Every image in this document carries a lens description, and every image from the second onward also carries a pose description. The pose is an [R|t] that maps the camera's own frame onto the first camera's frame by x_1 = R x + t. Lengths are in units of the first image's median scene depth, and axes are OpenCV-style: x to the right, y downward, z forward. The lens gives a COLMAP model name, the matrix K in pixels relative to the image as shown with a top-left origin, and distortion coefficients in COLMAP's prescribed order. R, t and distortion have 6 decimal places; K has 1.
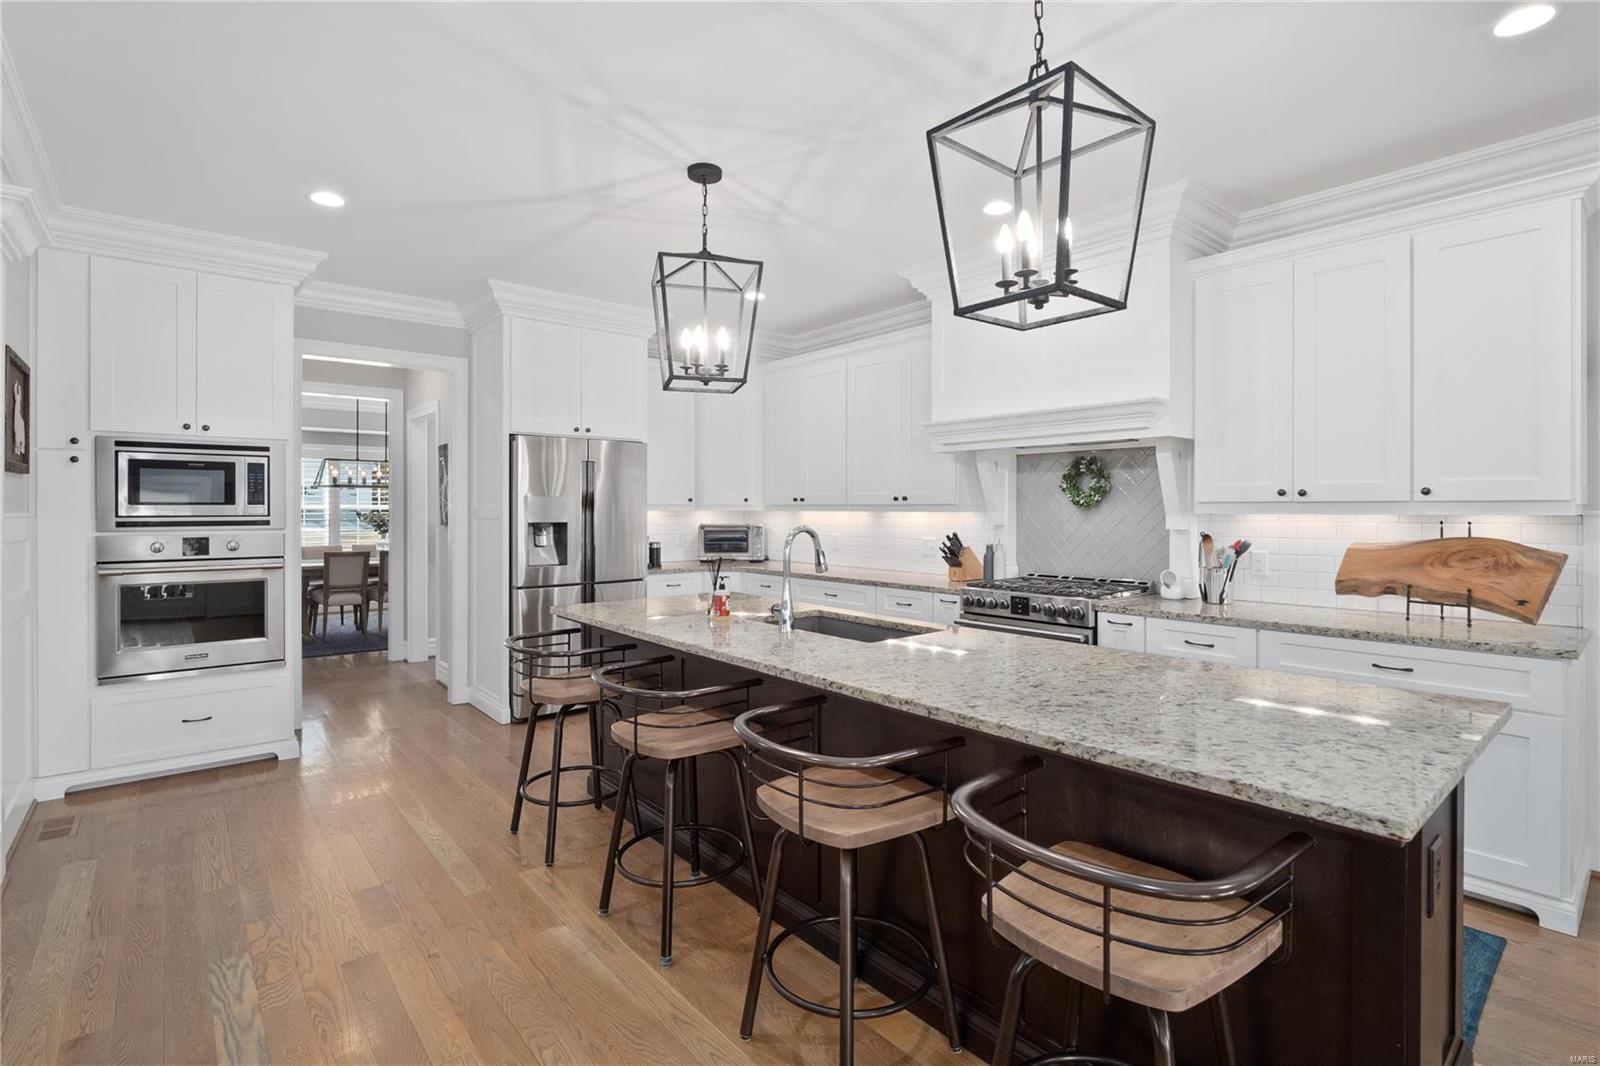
lens RADIAL K [[757.8, 0, 795.2], [0, 757.8, 520.1], [0, 0, 1]] dist [-0.009969, -0.000186]
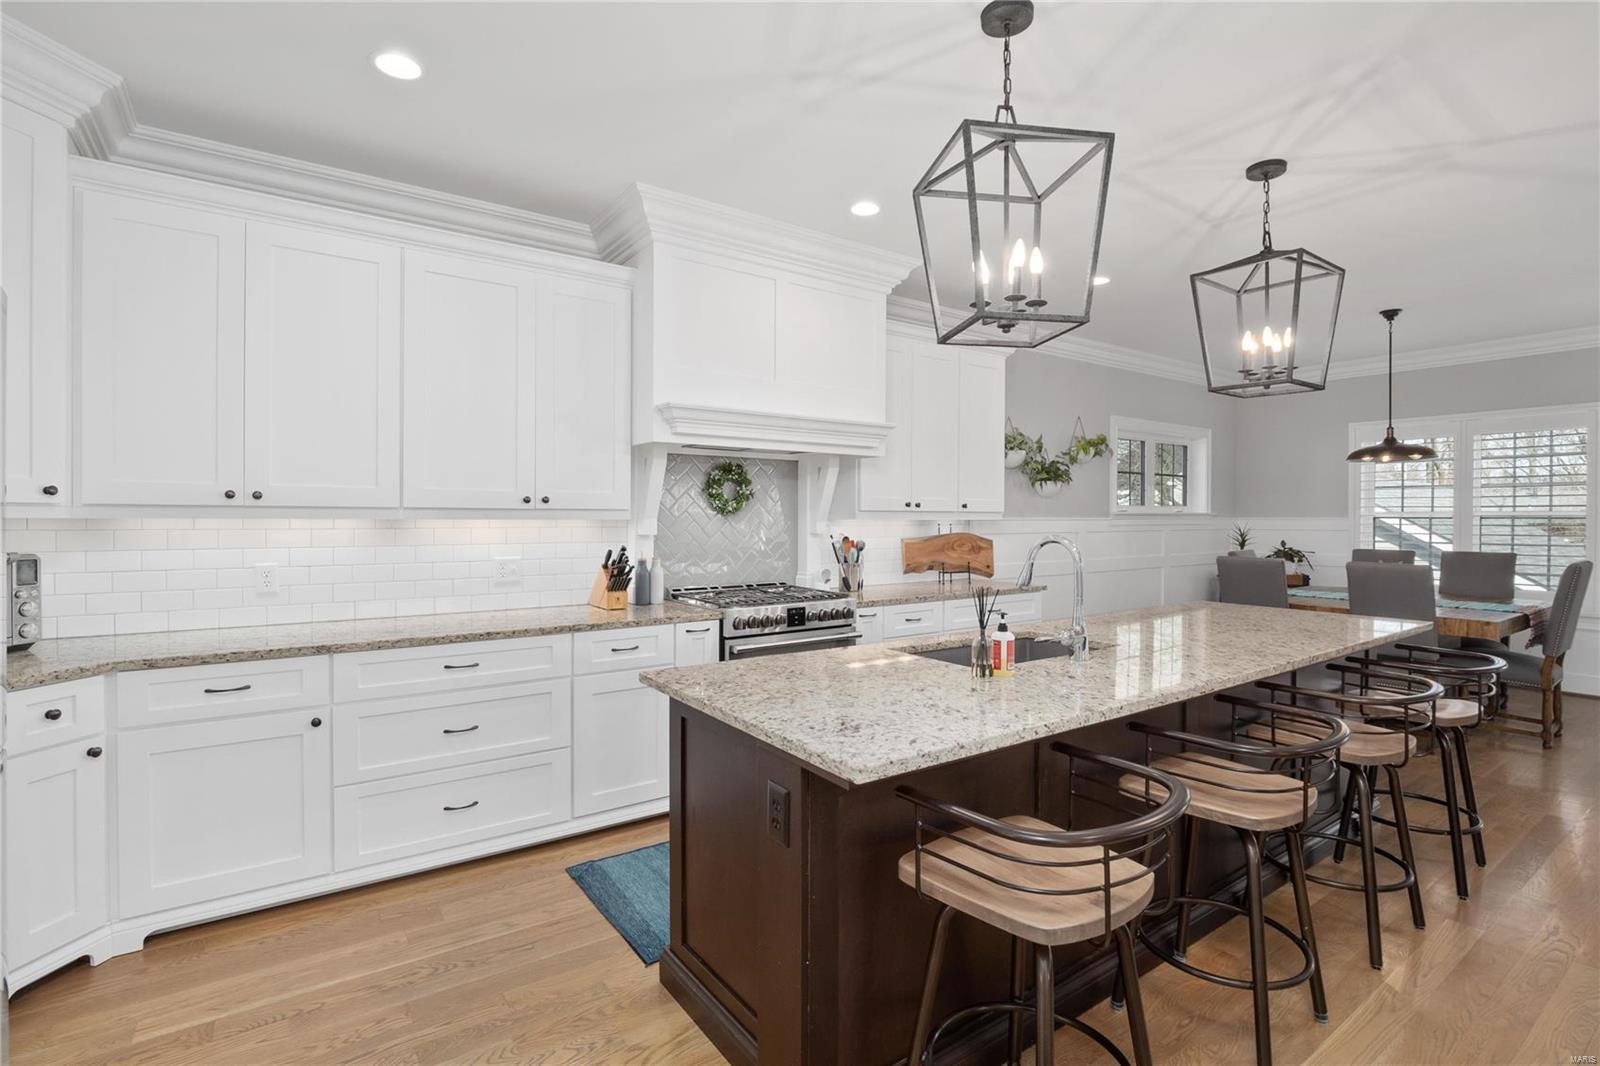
lens RADIAL K [[757.8, 0, 808.0], [0, 757.8, 530.3], [0, 0, 1]] dist [-0.009969, -0.000186]
pose [[0.074146, -0.019133, 0.997064, -0.648879], [0.010816, 0.999773, 0.018381, -0.014011], [-0.997189, 0.009421, 0.074336, 0.905621]]
